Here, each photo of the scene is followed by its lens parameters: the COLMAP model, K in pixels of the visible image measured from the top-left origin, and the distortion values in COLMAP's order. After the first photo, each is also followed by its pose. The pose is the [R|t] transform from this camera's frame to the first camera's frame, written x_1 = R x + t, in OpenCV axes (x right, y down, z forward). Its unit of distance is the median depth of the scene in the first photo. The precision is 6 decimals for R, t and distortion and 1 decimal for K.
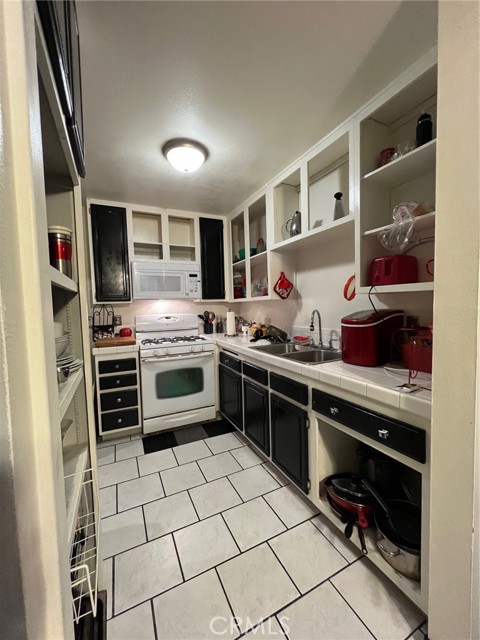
lens RADIAL K [[257.5, 0, 240.3], [0, 257.5, 319.1], [0, 0, 1]] dist [-0.000473, -0.000143]
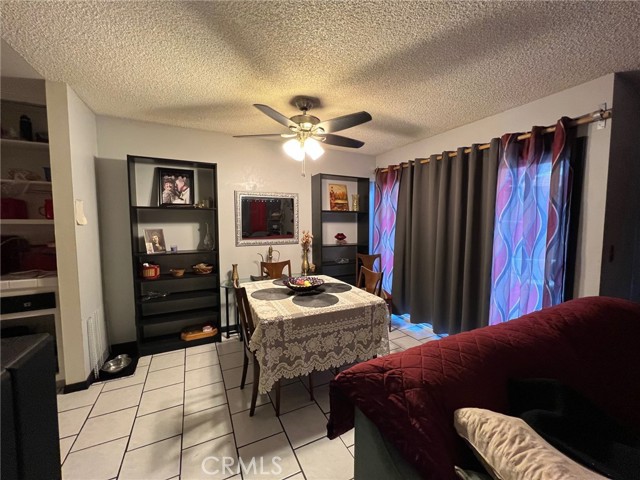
lens RADIAL K [[257.5, 0, 320.2], [0, 257.5, 241.1], [0, 0, 1]] dist [-0.000473, -0.000143]
pose [[-0.003692, -0.048627, 0.998810, -1.046640], [0.054105, 0.997344, 0.048755, 0.026180], [-0.998528, 0.054220, -0.001051, -0.904631]]
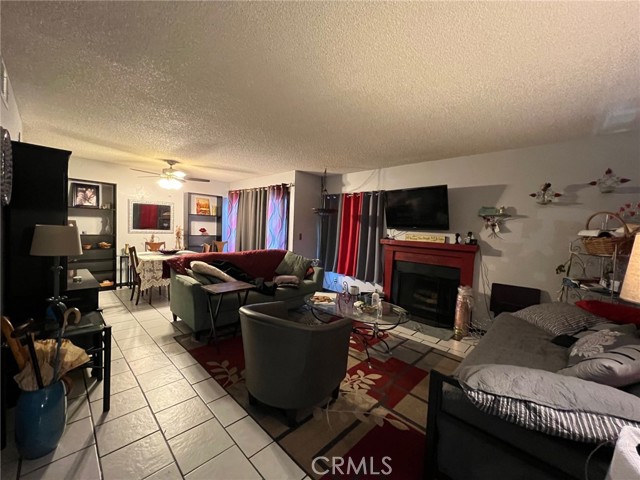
lens RADIAL K [[257.5, 0, 319.9], [0, 257.5, 241.9], [0, 0, 1]] dist [-0.000473, -0.000143]
pose [[-0.336307, -0.038041, 0.940984, -3.055190], [0.021984, 0.998594, 0.048226, 0.143058], [-0.941496, 0.036905, -0.334998, -1.473359]]
